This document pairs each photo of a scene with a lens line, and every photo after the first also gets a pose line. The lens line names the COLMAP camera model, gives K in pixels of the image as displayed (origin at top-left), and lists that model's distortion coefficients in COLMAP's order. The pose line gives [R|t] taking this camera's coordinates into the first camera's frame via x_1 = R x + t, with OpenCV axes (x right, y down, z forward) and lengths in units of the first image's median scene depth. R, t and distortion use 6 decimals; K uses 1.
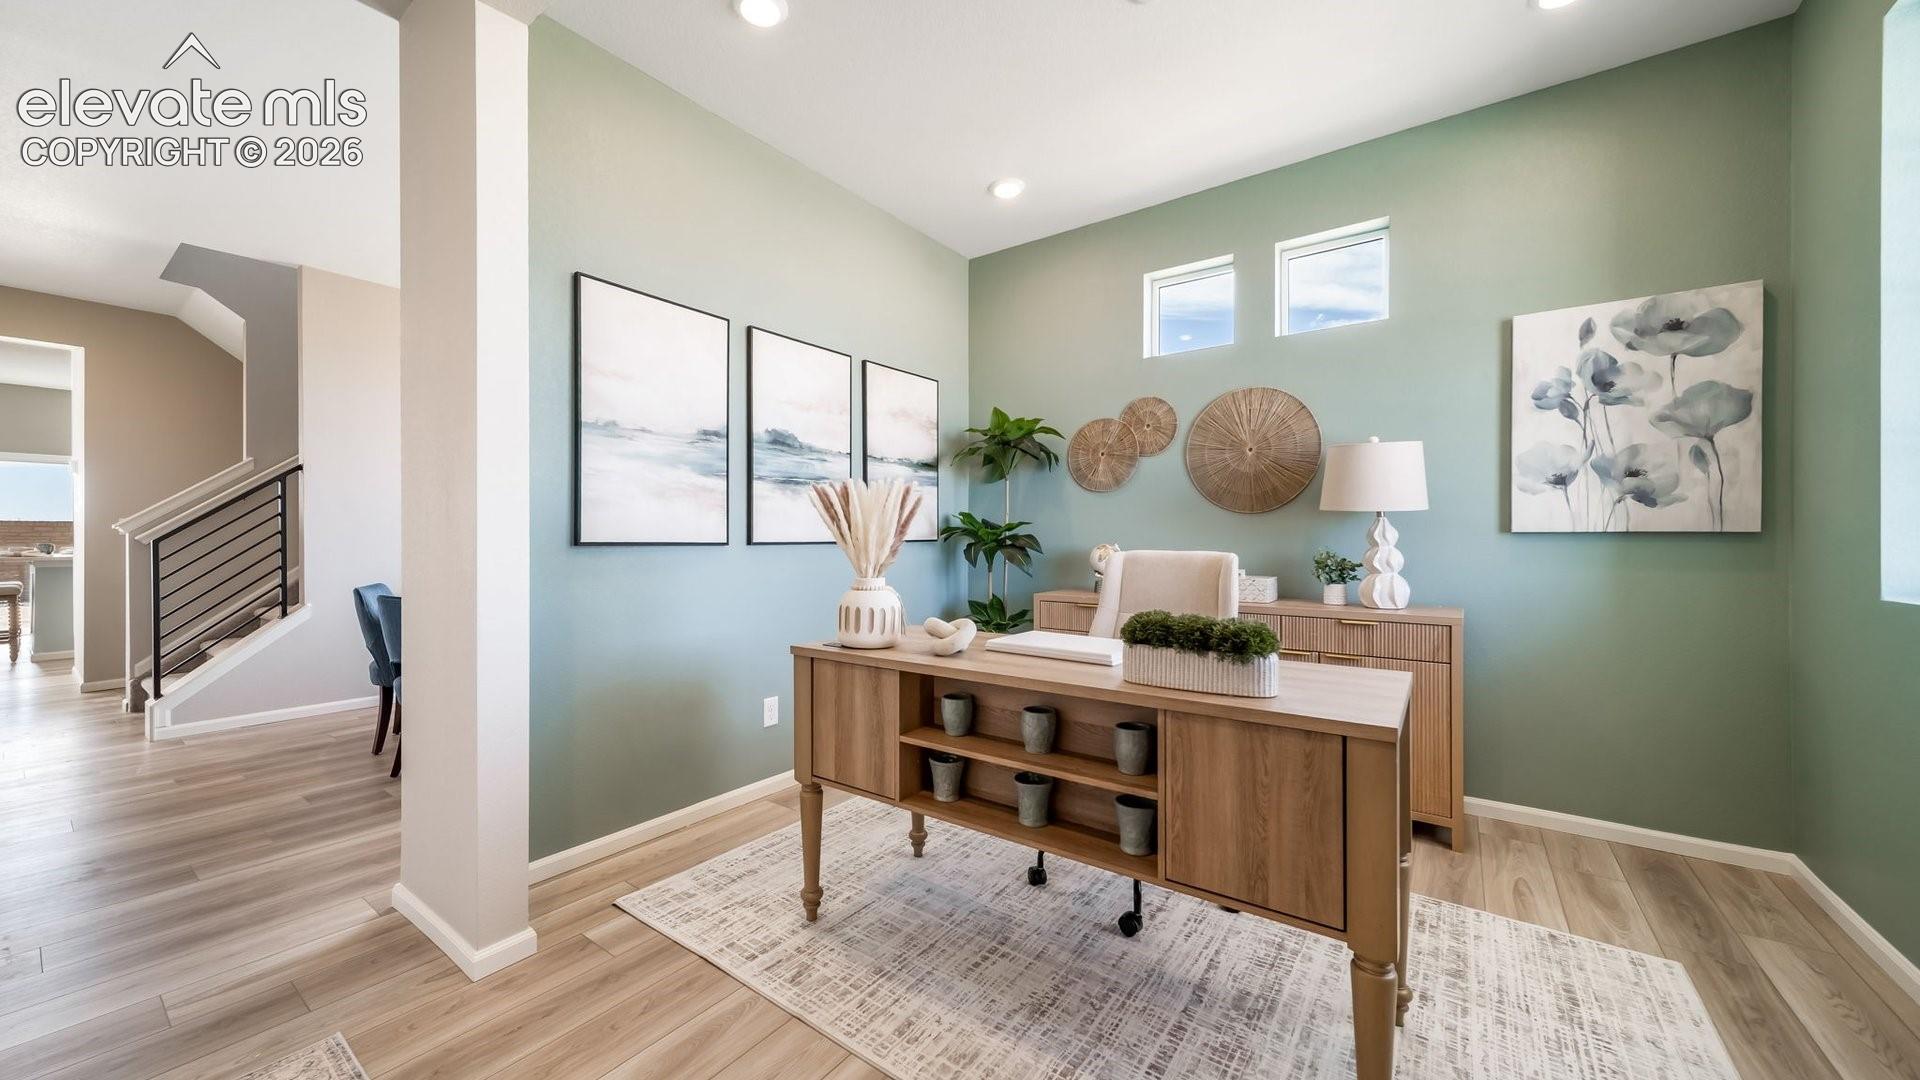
lens RADIAL K [[702.4, 0, 907.9], [0, 702.4, 537.8], [0, 0, 1]] dist [0.006068, 0.000004]
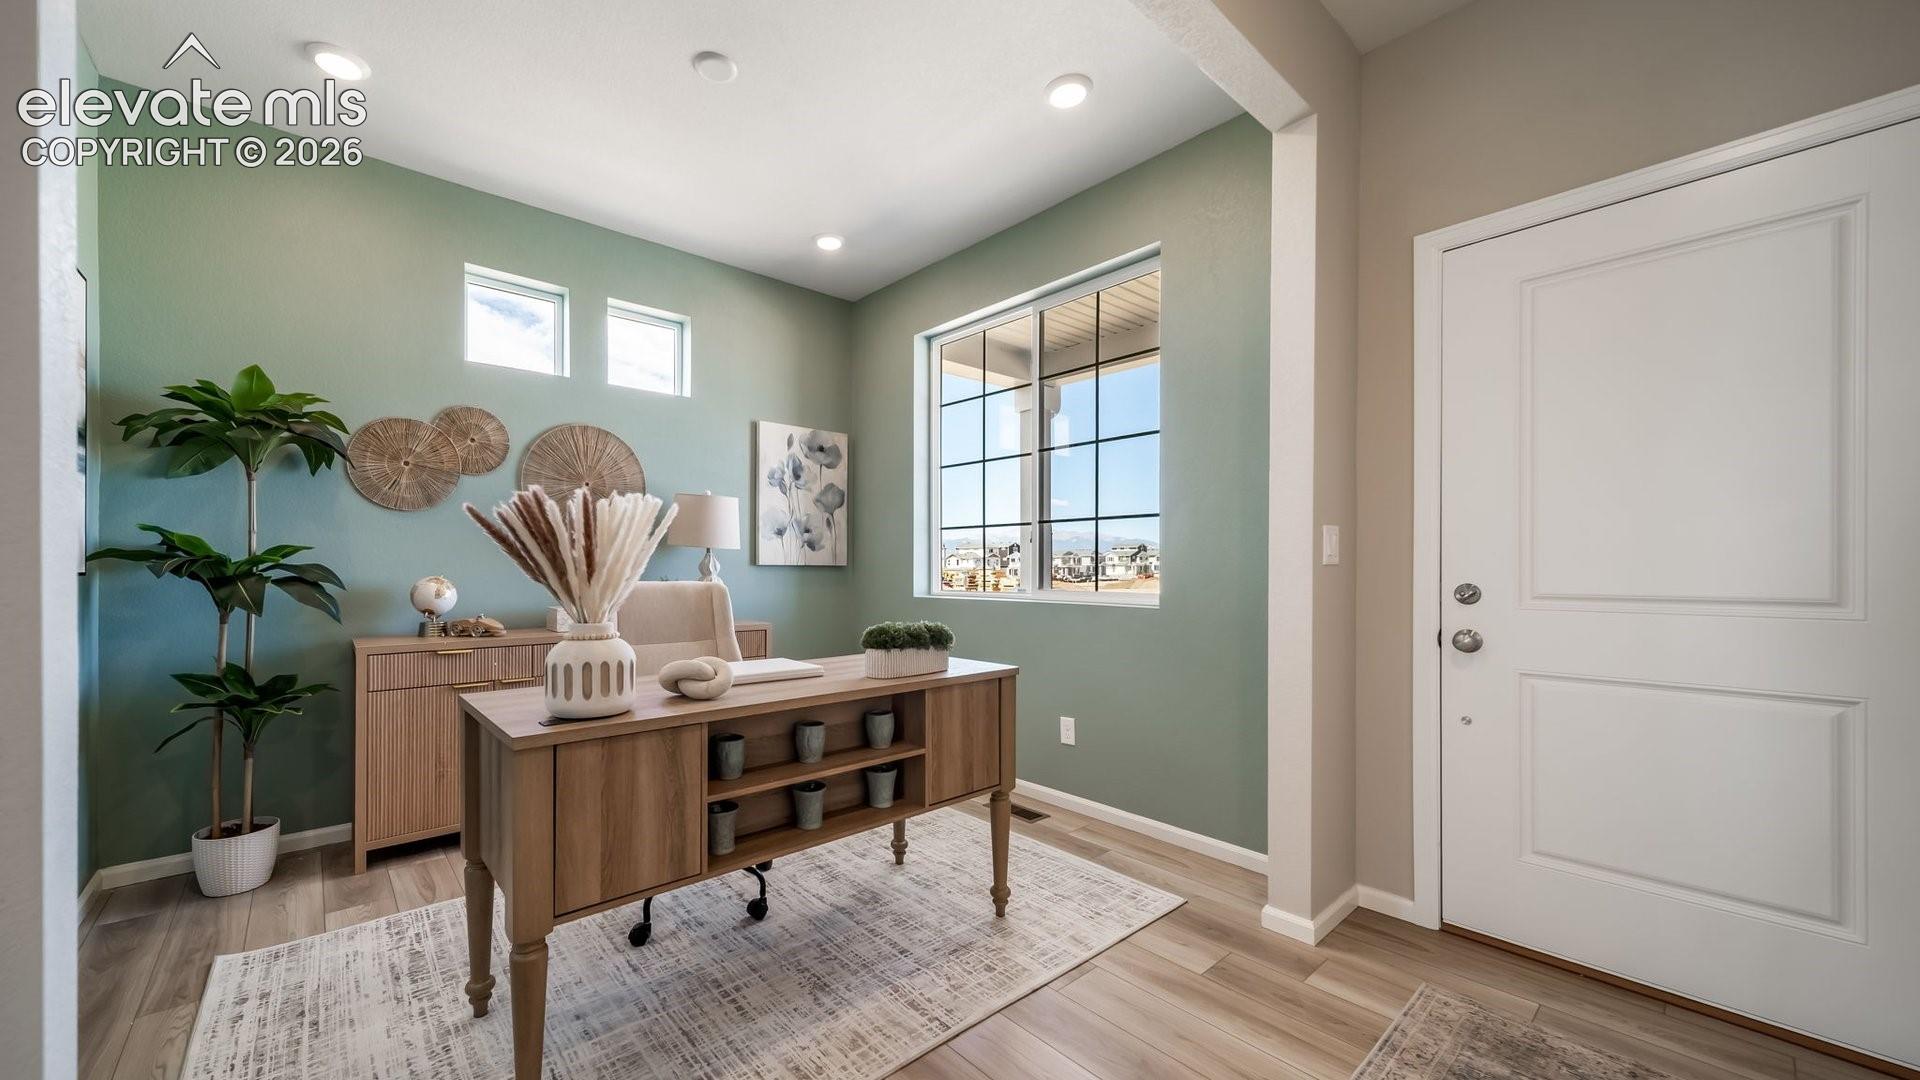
lens RADIAL K [[693.3, 0, 931.7], [0, 693.3, 569.3], [0, 0, 1]] dist [0.001870, -0.000021]
pose [[0.188164, -0.001641, 0.982136, -0.590150], [-0.000997, 0.999998, 0.001862, -0.002091], [-0.982137, -0.001330, 0.188162, 0.415796]]
